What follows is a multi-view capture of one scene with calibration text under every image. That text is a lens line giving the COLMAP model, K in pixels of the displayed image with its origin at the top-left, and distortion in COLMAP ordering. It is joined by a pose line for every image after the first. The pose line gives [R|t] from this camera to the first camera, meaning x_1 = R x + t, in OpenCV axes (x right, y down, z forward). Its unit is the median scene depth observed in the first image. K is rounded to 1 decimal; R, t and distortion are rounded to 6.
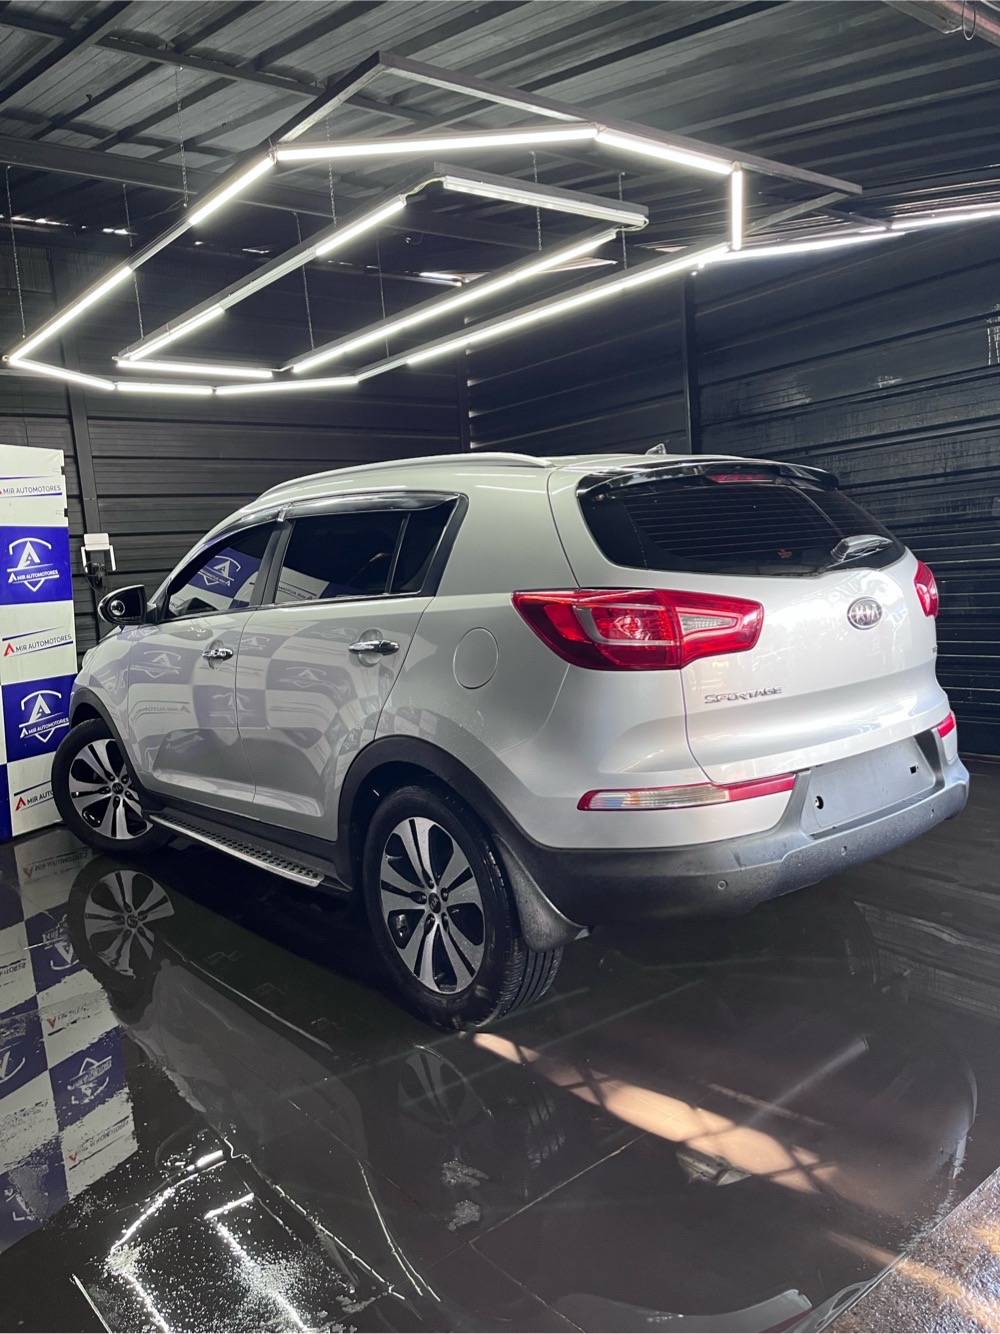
lens RADIAL K [[1029.6, 0, 500.0], [0, 1029.6, 667.0], [0, 0, 1]] dist [0.055268, -0.105606]
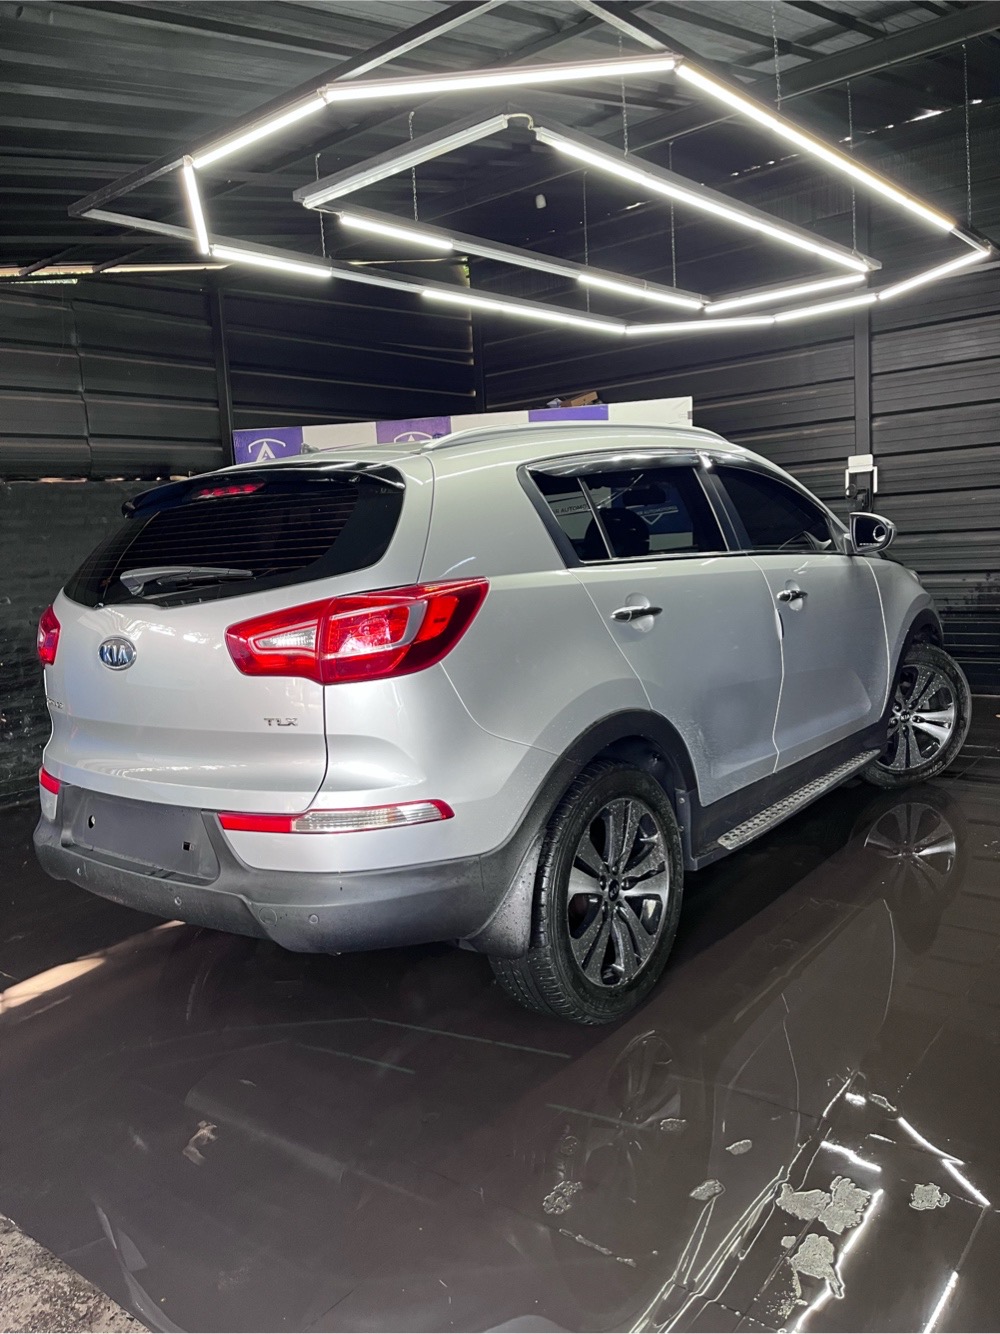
lens RADIAL K [[1029.6, 0, 500.0], [0, 1029.6, 667.0], [0, 0, 1]] dist [0.055268, -0.105606]
pose [[0.236584, 0.175378, -0.955652, 0.652208], [-0.044177, 0.984499, 0.169736, -0.105901], [0.970606, 0.002061, 0.240664, 0.549947]]
